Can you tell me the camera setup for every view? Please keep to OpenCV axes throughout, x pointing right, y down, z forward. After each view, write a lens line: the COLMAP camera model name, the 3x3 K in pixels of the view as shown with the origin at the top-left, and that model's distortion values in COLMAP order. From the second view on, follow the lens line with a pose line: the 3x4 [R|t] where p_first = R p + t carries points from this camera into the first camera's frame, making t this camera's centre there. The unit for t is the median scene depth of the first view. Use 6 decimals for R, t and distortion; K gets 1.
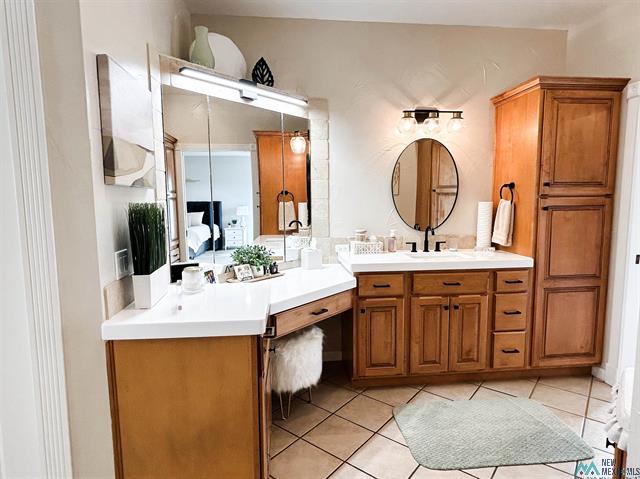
lens RADIAL K [[366.6, 0, 320.8], [0, 366.6, 237.9], [0, 0, 1]] dist [0.002771, 0.000188]
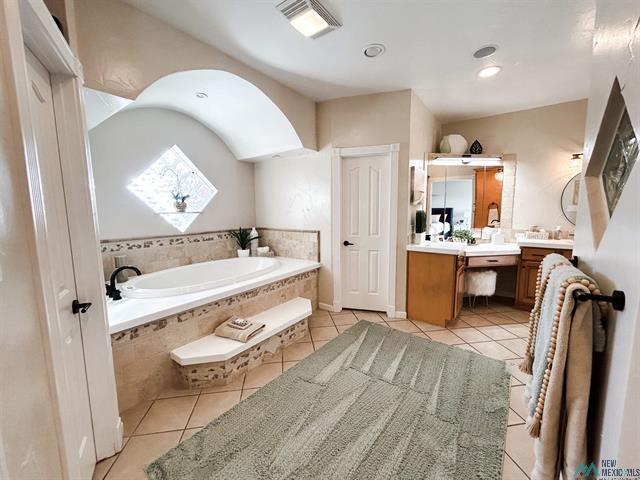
lens RADIAL K [[256.9, 0, 320.0], [0, 256.9, 238.1], [0, 0, 1]] dist [-0.000149, 0.000167]
pose [[0.734717, 0.077891, -0.673887, 0.225461], [-0.063918, 0.996916, 0.045540, 0.056425], [0.675355, 0.009615, 0.737430, -0.706442]]
